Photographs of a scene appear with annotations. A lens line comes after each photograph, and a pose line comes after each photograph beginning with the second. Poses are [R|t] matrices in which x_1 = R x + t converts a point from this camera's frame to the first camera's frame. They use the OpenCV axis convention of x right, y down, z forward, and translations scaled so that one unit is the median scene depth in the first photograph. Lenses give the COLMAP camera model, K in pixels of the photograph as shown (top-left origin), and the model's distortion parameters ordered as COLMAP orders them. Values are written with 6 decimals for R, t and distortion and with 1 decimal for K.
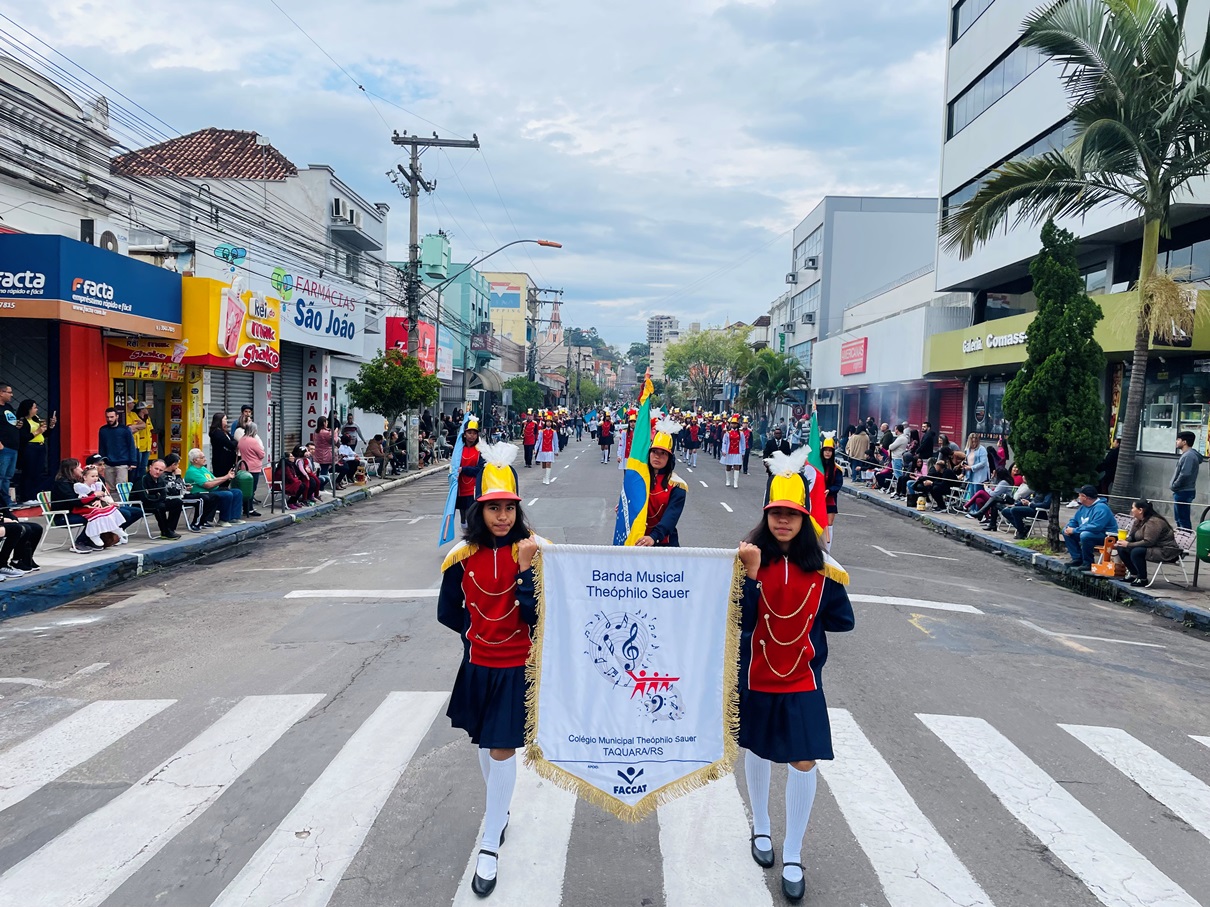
lens RADIAL K [[926.9, 0, 591.4], [0, 926.9, 450.1], [0, 0, 1]] dist [0.102581, -0.136942]
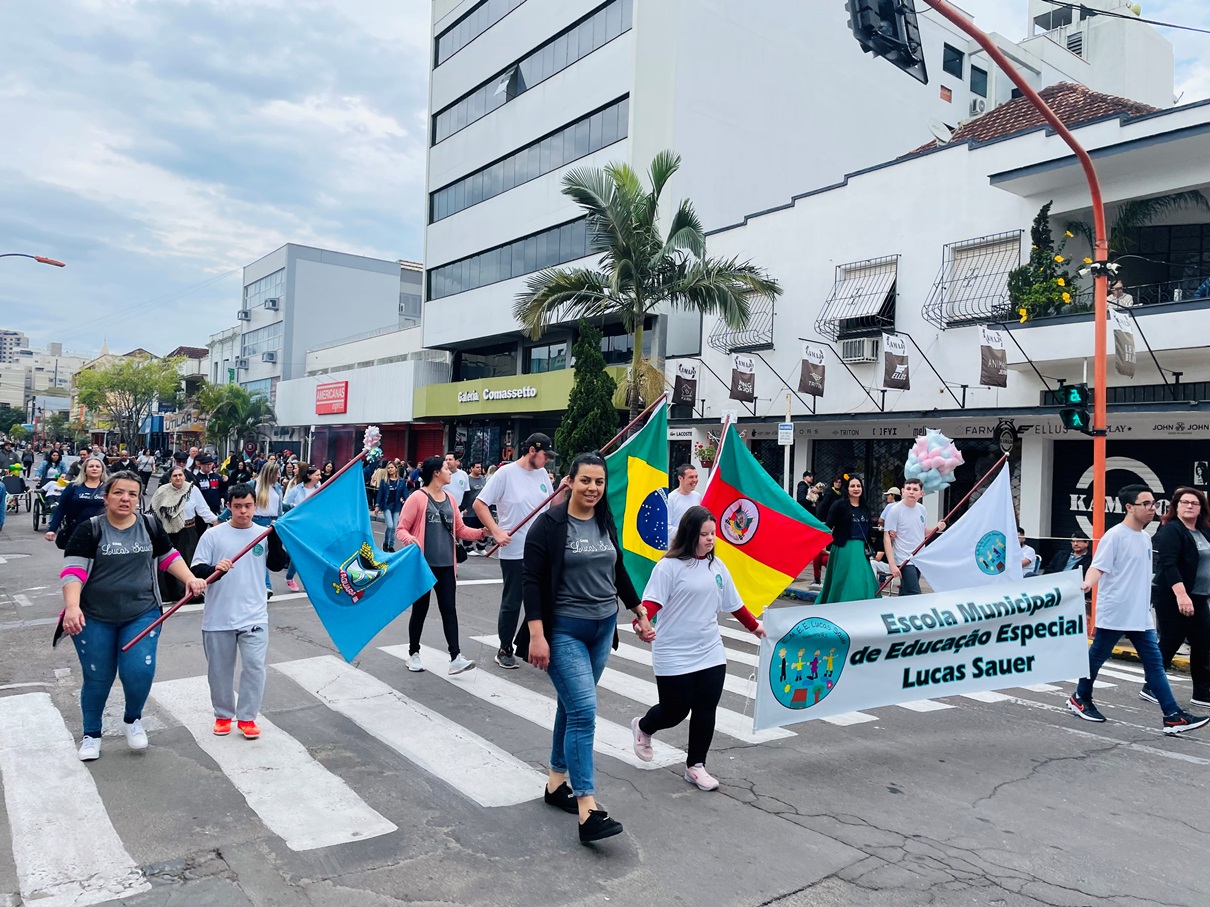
lens RADIAL K [[915.4, 0, 646.2], [0, 915.4, 451.8], [0, 0, 1]] dist [0.001560, -0.002769]
pose [[0.768578, 0.012331, 0.639637, -0.117309], [0.012275, 0.999346, -0.034015, 0.003172], [-0.639638, 0.033995, 0.767924, -0.045014]]
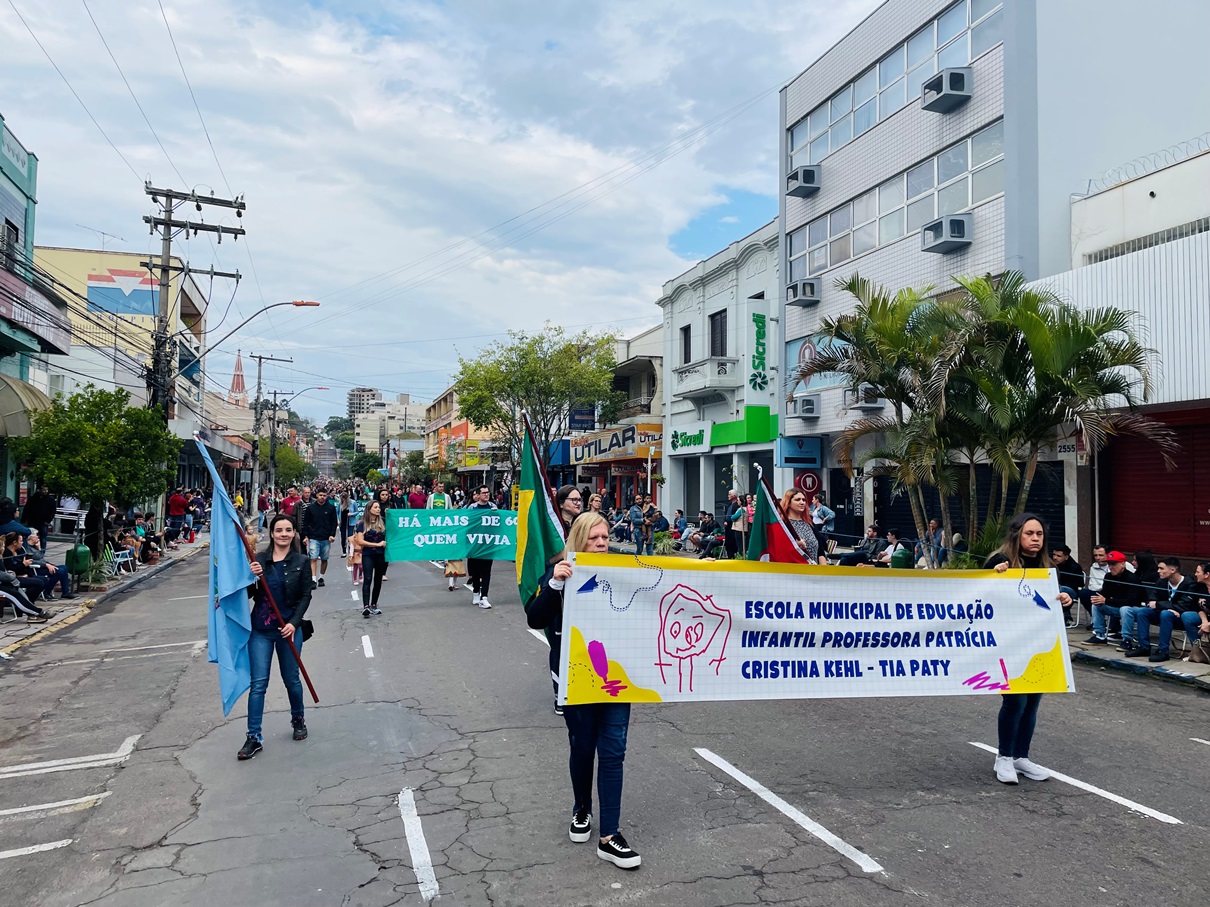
lens RADIAL K [[926.9, 0, 591.4], [0, 926.9, 450.1], [0, 0, 1]] dist [0.102581, -0.136942]
pose [[0.949174, -0.007768, 0.314657, -0.025860], [0.033996, 0.996377, -0.077950, -0.038774], [-0.312912, 0.084685, 0.945999, 0.892125]]
